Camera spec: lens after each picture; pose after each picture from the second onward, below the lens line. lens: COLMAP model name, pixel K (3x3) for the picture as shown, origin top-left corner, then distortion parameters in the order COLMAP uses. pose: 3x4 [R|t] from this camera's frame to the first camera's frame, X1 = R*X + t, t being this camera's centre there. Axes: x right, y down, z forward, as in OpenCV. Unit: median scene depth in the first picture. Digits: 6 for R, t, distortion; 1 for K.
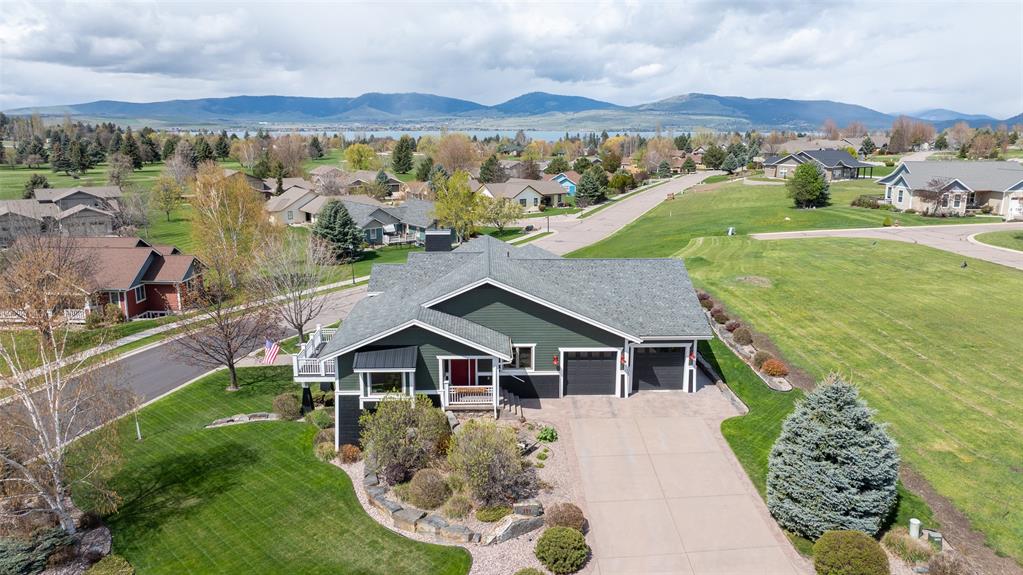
lens RADIAL K [[719.8, 0, 518.6], [0, 719.8, 290.7], [0, 0, 1]] dist [-0.015477, 0.000871]
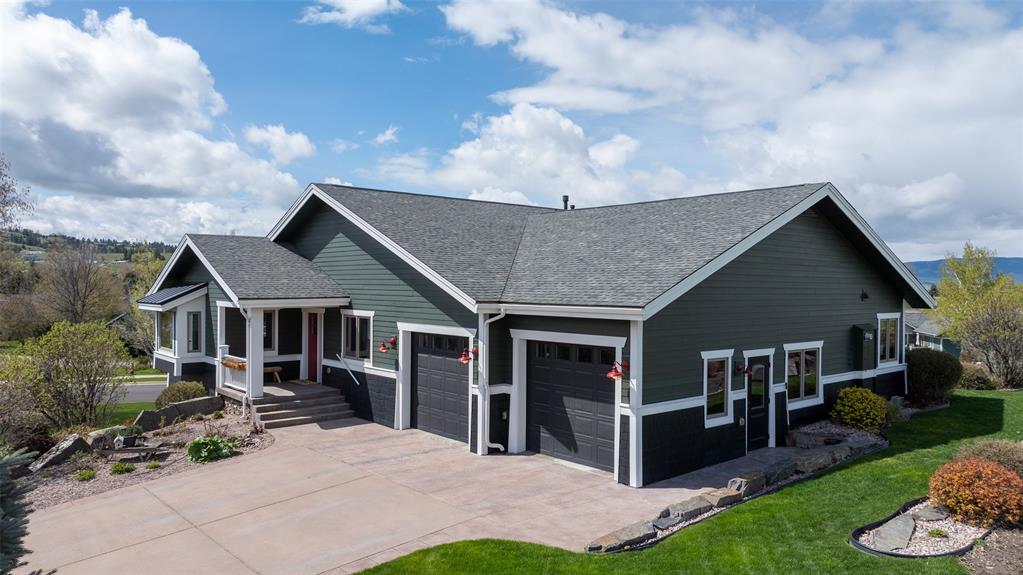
lens RADIAL K [[719.8, 0, 518.6], [0, 719.8, 290.7], [0, 0, 1]] dist [-0.015477, 0.000871]
pose [[0.617213, 0.002357, -0.786793, 0.497174], [-0.179525, 0.974038, -0.137914, 0.111675], [0.766041, 0.226372, 0.601612, 0.758195]]
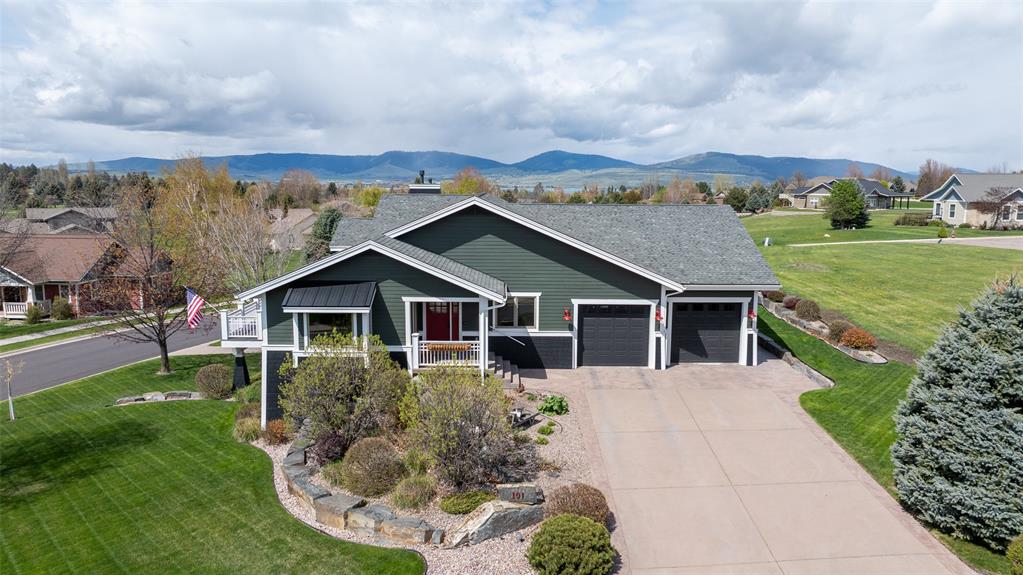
lens RADIAL K [[722.9, 0, 516.3], [0, 722.9, 285.6], [0, 0, 1]] dist [-0.048352, 0.065278]
pose [[0.999578, 0.006521, -0.028318, 0.019874], [-0.008904, 0.996355, -0.084835, 0.129011], [0.027662, 0.085052, 0.995993, 0.256966]]
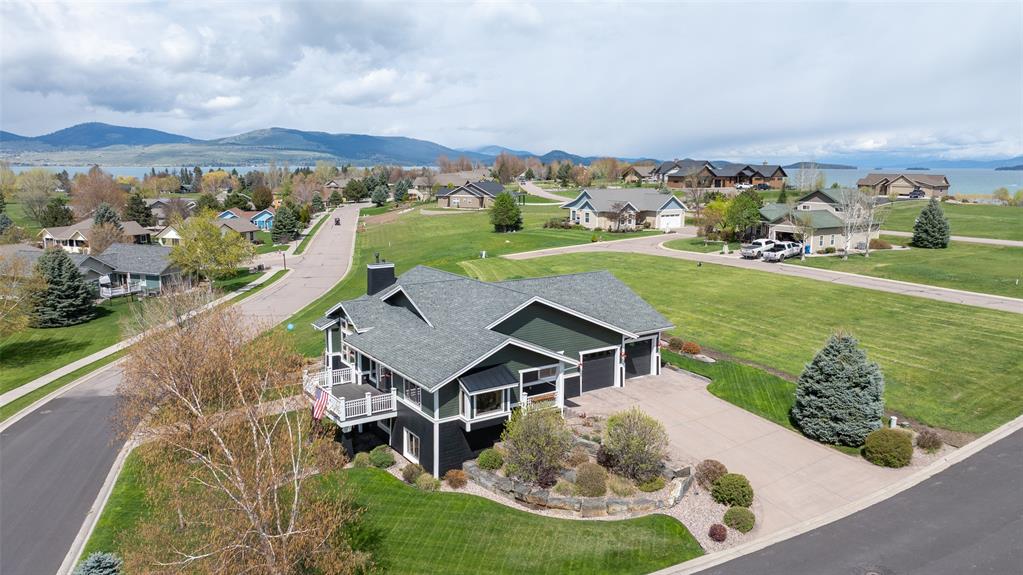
lens RADIAL K [[719.8, 0, 518.6], [0, 719.8, 290.7], [0, 0, 1]] dist [-0.015477, 0.000871]
pose [[0.851153, -0.091260, 0.516924, -0.614782], [0.114915, 0.993279, -0.013859, -0.013472], [-0.512185, 0.071199, 0.855919, 0.053707]]
